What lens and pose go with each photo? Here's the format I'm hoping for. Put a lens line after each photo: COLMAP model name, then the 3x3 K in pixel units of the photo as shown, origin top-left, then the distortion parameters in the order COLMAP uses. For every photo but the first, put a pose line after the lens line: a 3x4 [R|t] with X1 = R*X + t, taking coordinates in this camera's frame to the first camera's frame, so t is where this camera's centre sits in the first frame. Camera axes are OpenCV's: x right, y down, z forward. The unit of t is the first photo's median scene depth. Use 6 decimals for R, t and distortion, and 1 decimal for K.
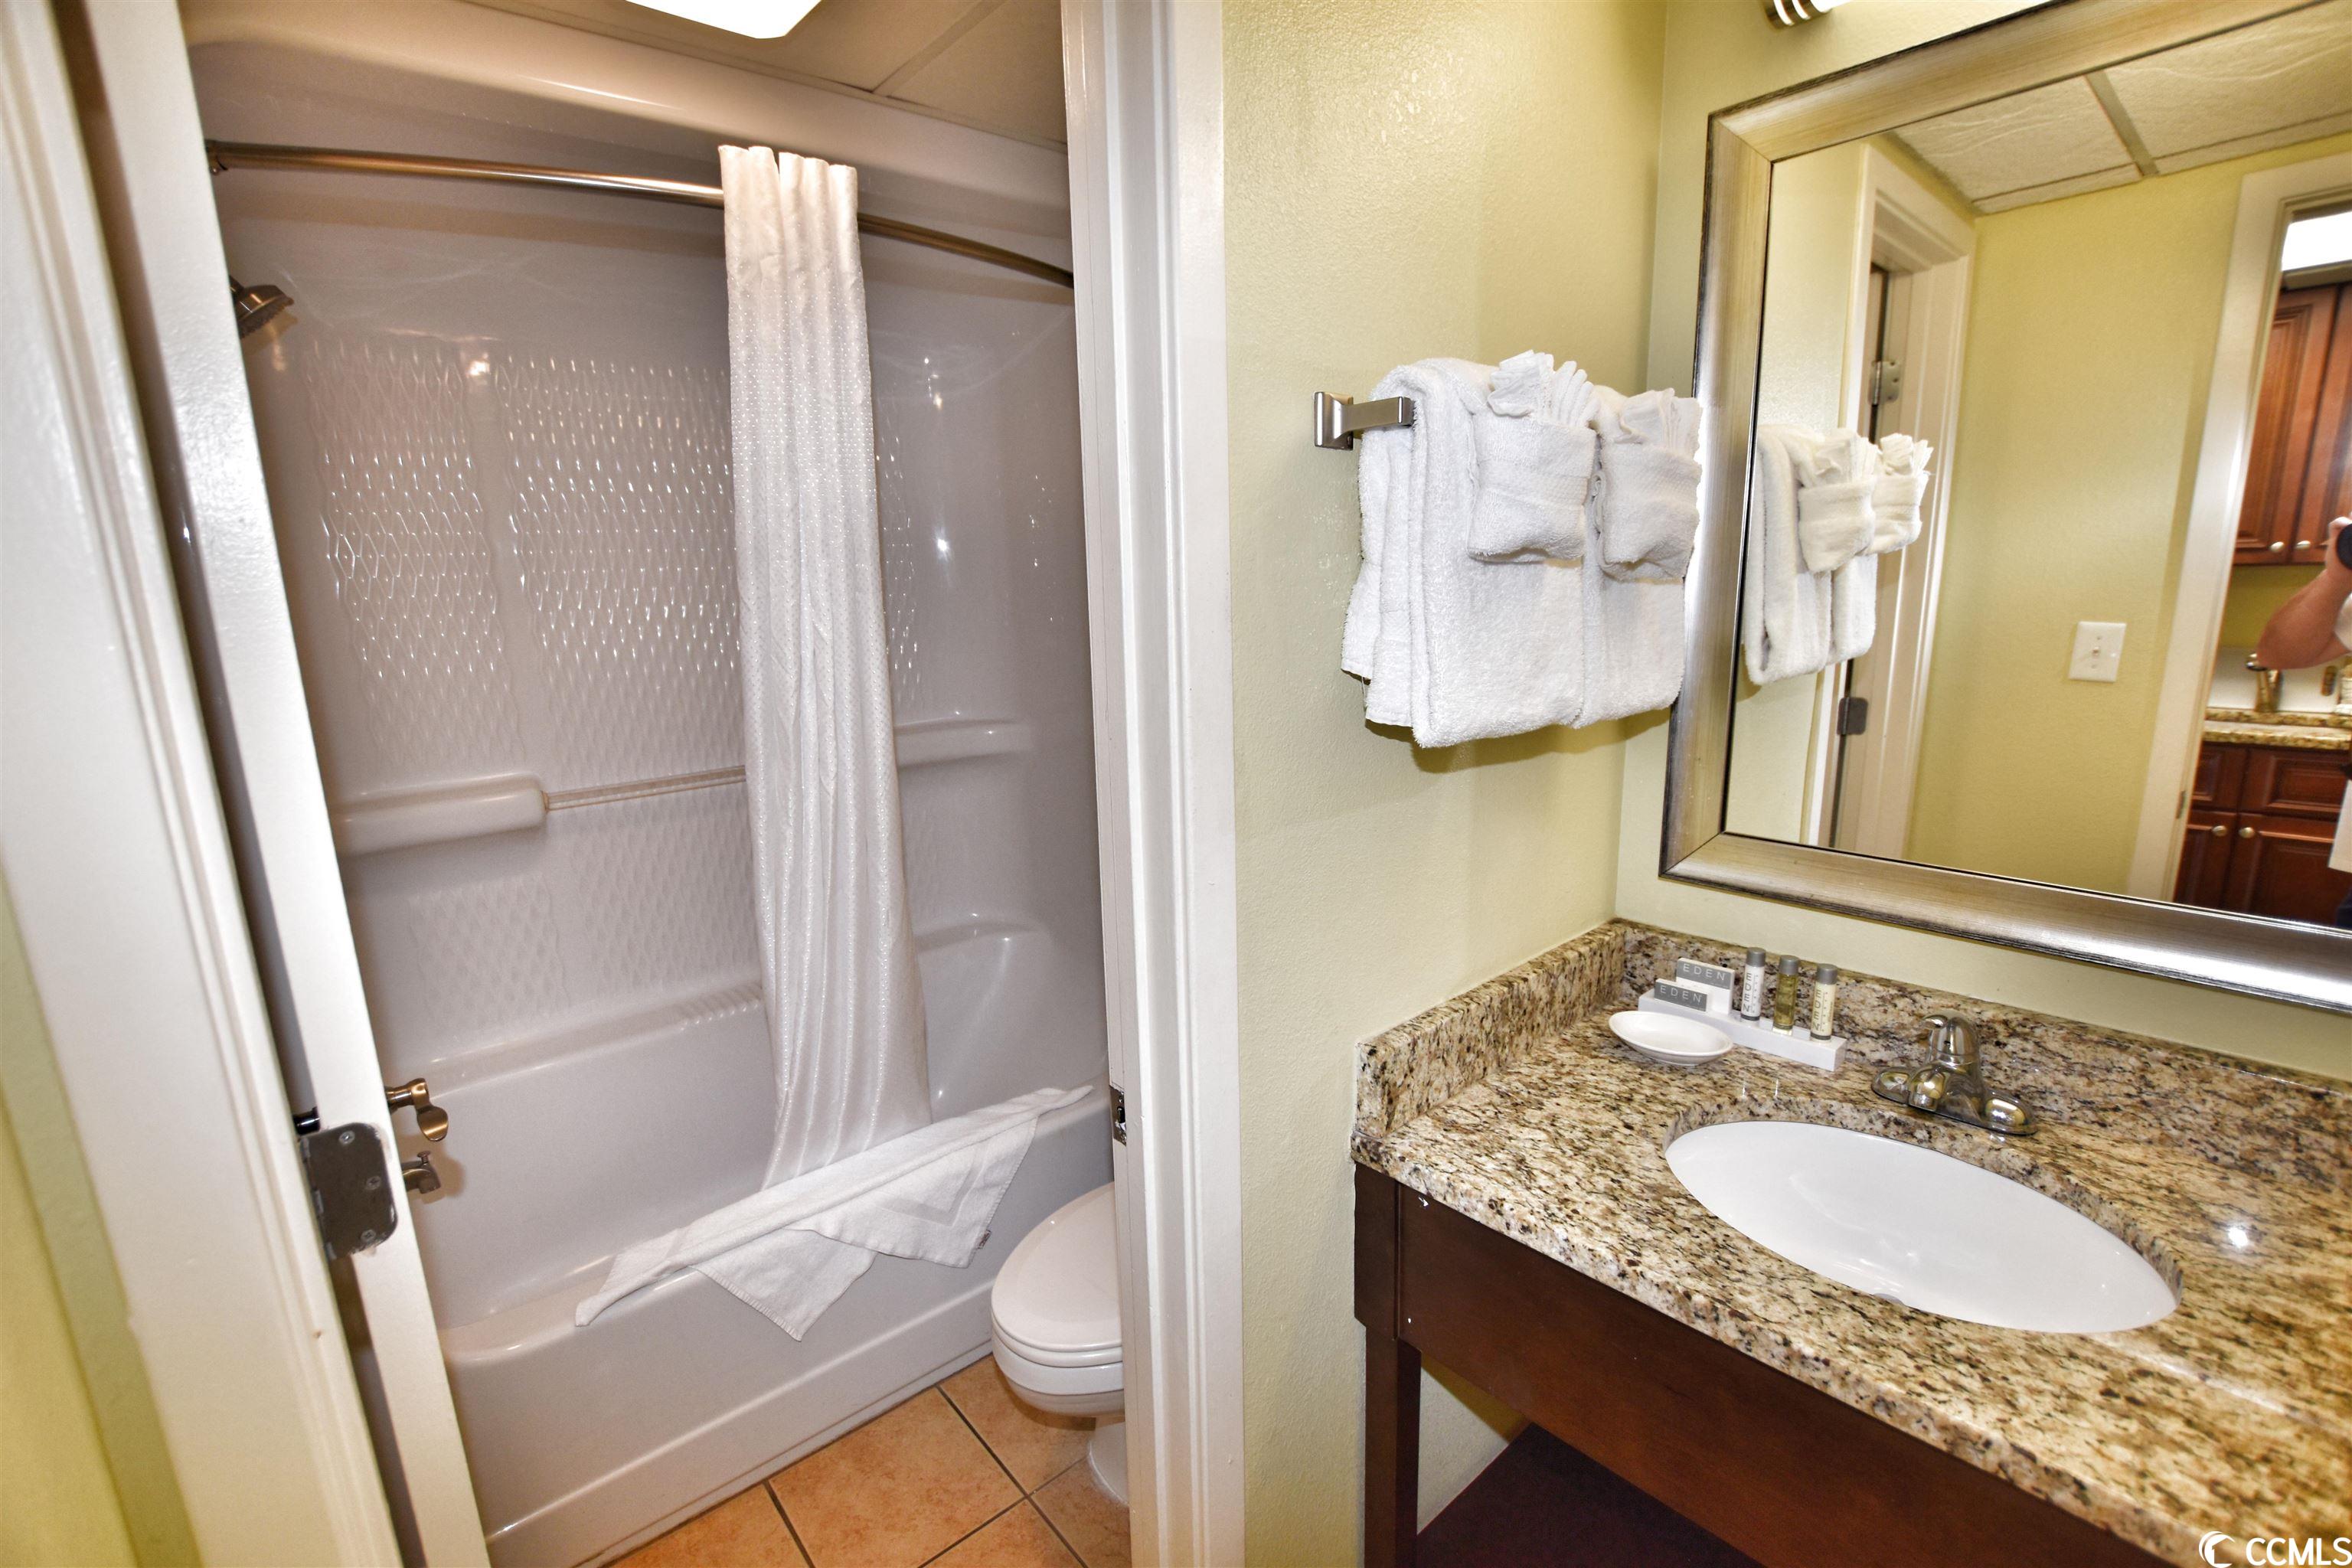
lens RADIAL K [[1032.1, 0, 1189.0], [0, 1032.1, 790.4], [0, 0, 1]] dist [-0.028506, 0.002900]
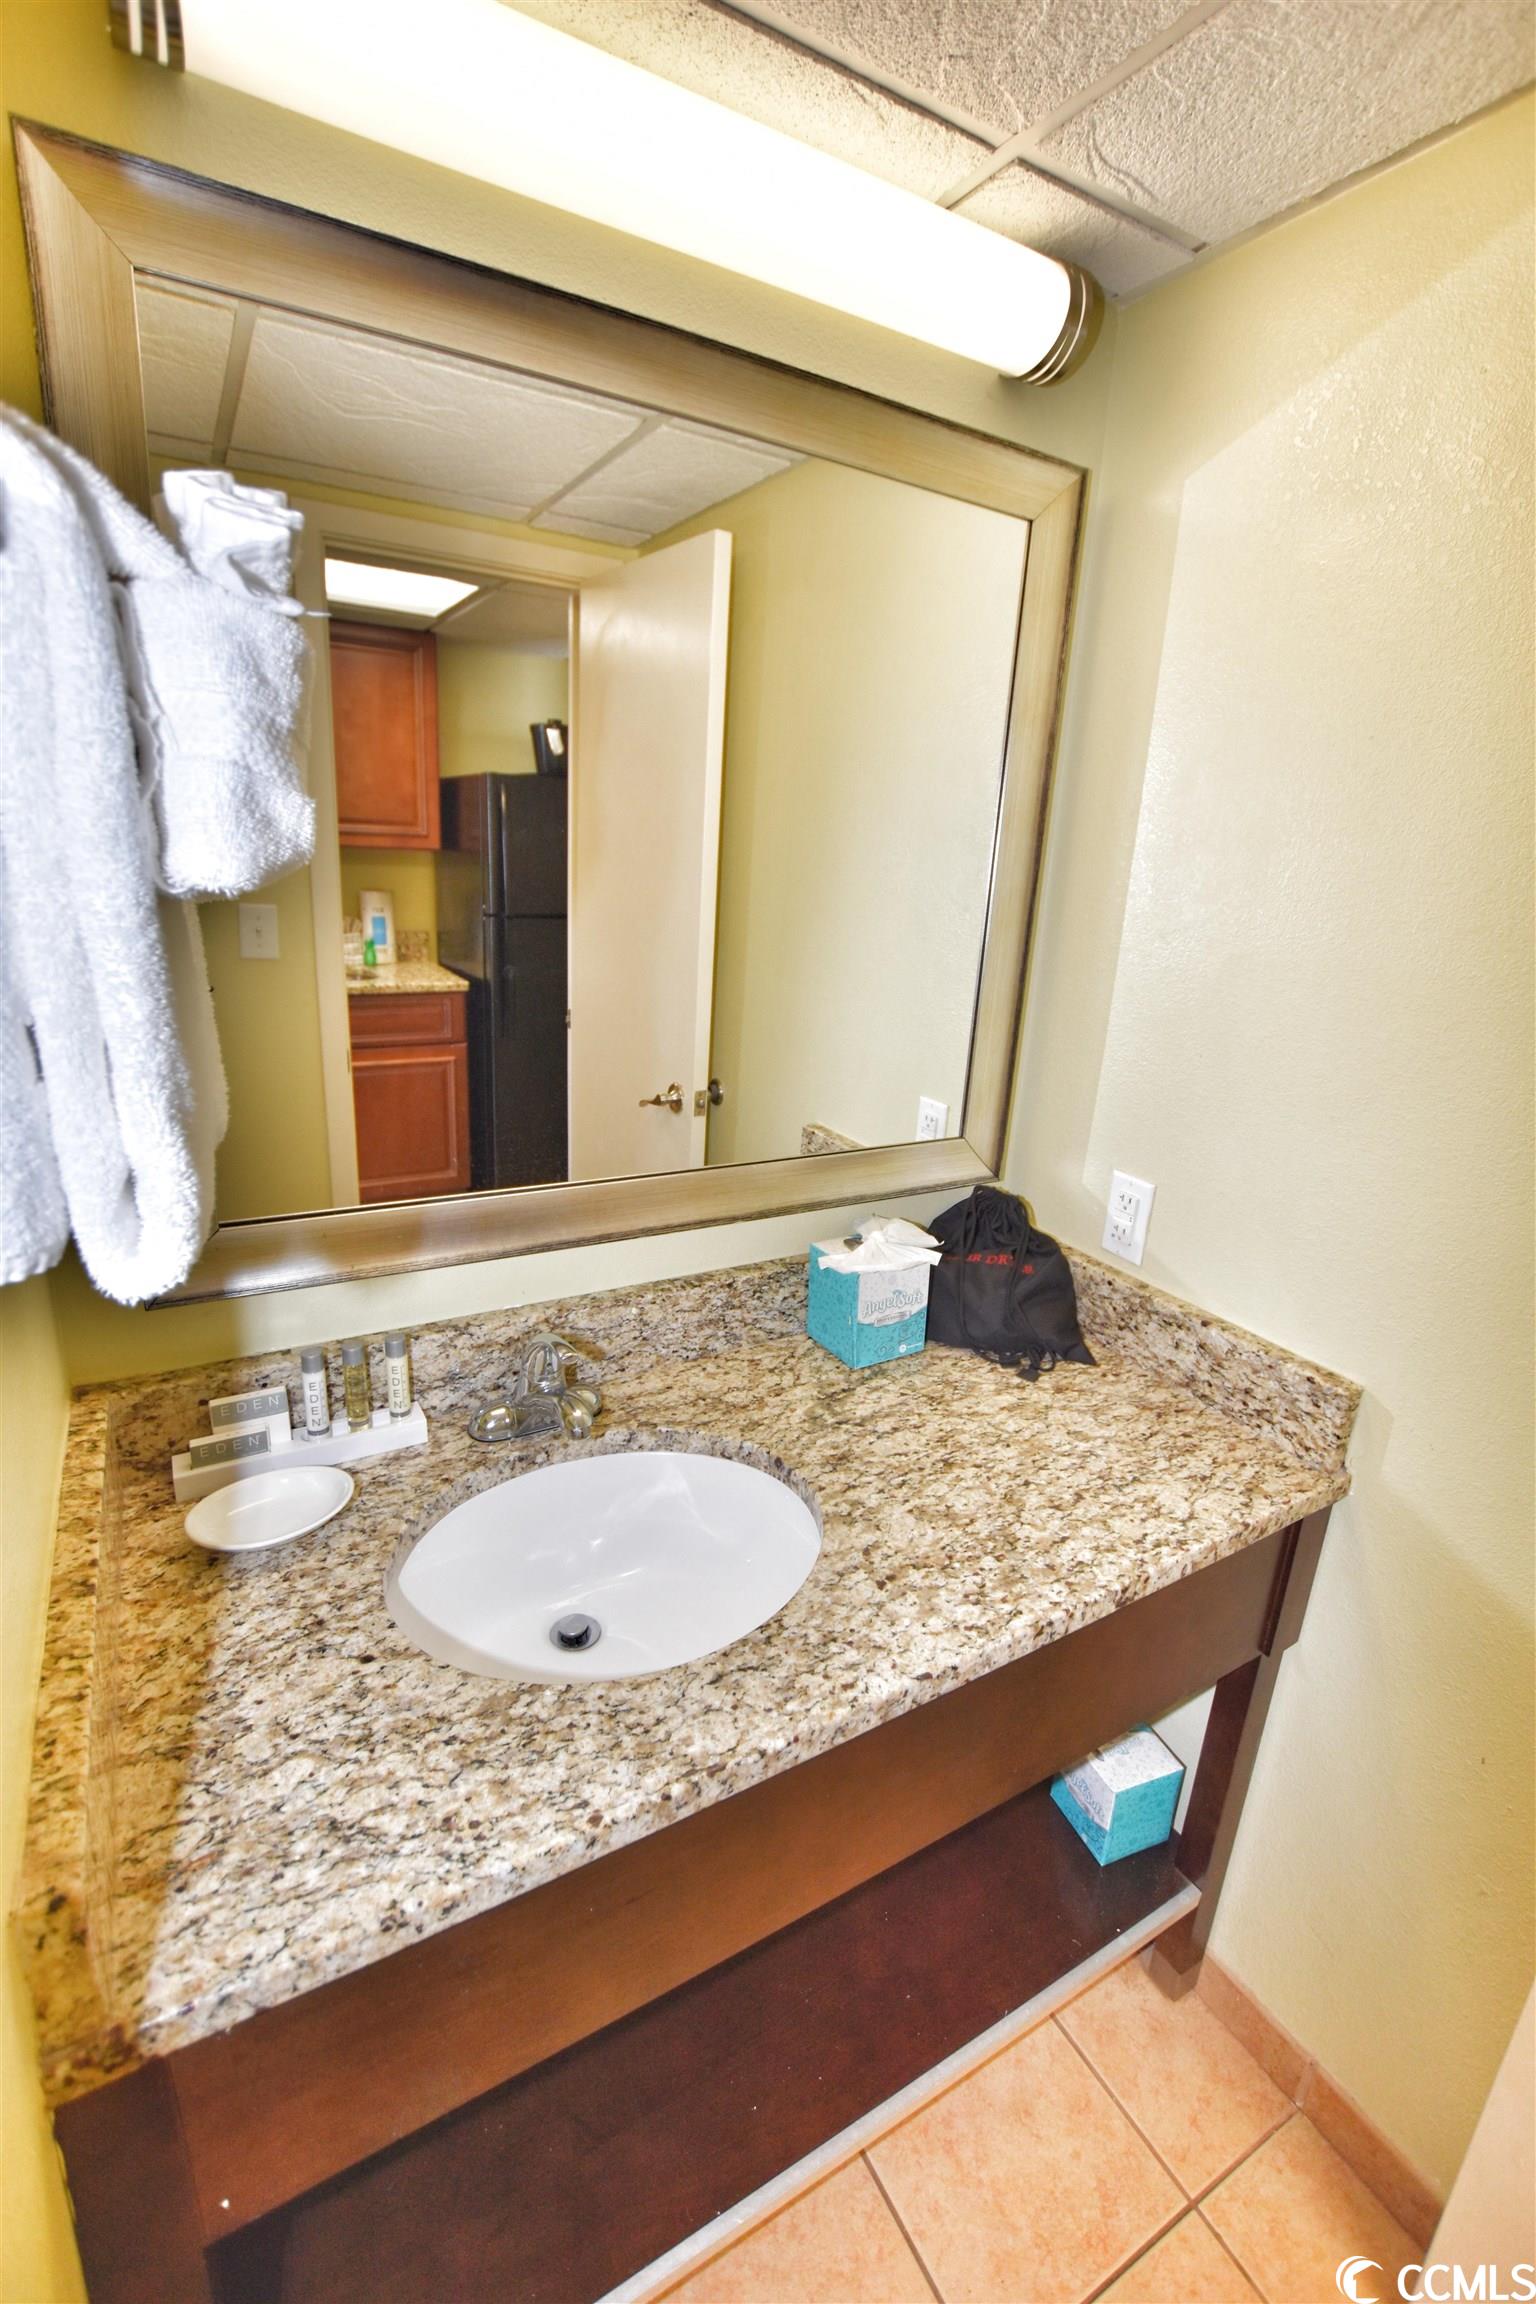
lens RADIAL K [[1011.0, 0, 775.1], [0, 1011.0, 1141.9], [0, 0, 1]] dist [-0.028506, 0.002900]
pose [[0.179261, -0.238823, 0.954374, -0.129052], [0.134351, 0.966942, 0.216733, -0.164432], [-0.974585, 0.089370, 0.205421, 0.584048]]
